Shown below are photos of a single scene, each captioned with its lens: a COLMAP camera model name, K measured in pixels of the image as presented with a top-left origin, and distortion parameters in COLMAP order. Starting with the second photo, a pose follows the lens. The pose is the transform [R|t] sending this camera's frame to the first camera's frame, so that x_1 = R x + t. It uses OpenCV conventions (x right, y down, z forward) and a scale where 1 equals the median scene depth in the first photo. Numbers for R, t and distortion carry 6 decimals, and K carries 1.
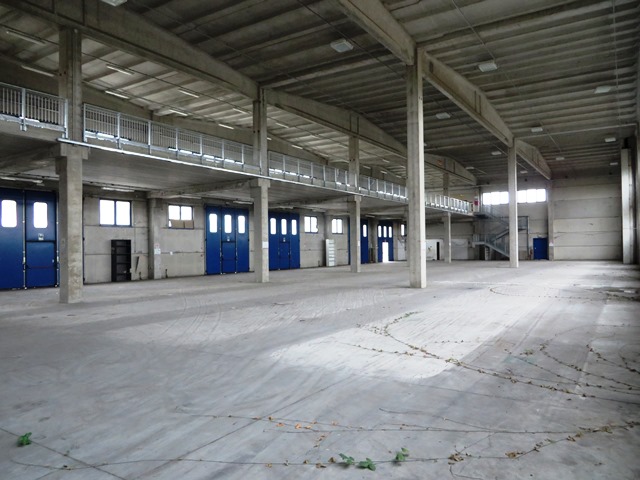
lens RADIAL K [[479.8, 0, 319.6], [0, 479.8, 244.3], [0, 0, 1]] dist [-0.018874, 0.001206]
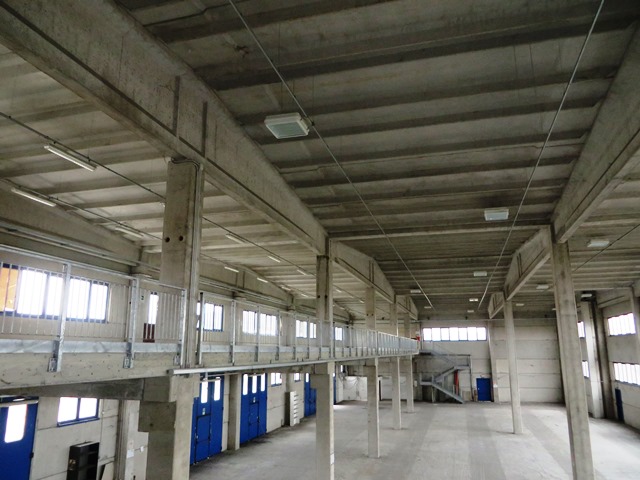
lens RADIAL K [[479.8, 0, 319.6], [0, 479.8, 244.3], [0, 0, 1]] dist [-0.018874, 0.001206]
pose [[0.955978, 0.074902, 0.283718, -0.234600], [-0.014116, 0.977493, -0.210496, -0.105053], [-0.293099, 0.197225, 0.935519, 0.192965]]
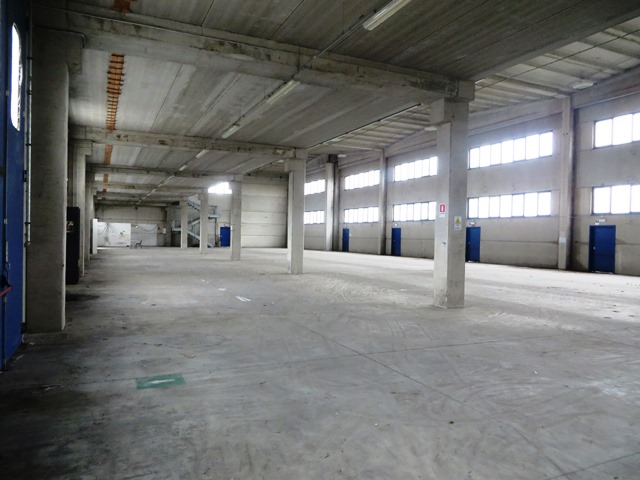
lens RADIAL K [[479.8, 0, 319.6], [0, 479.8, 244.3], [0, 0, 1]] dist [-0.018874, 0.001206]
pose [[0.529042, 0.009750, 0.848540, -0.536348], [-0.035933, 0.999295, 0.010921, 0.010064], [-0.847834, -0.036268, 0.529019, 0.350299]]
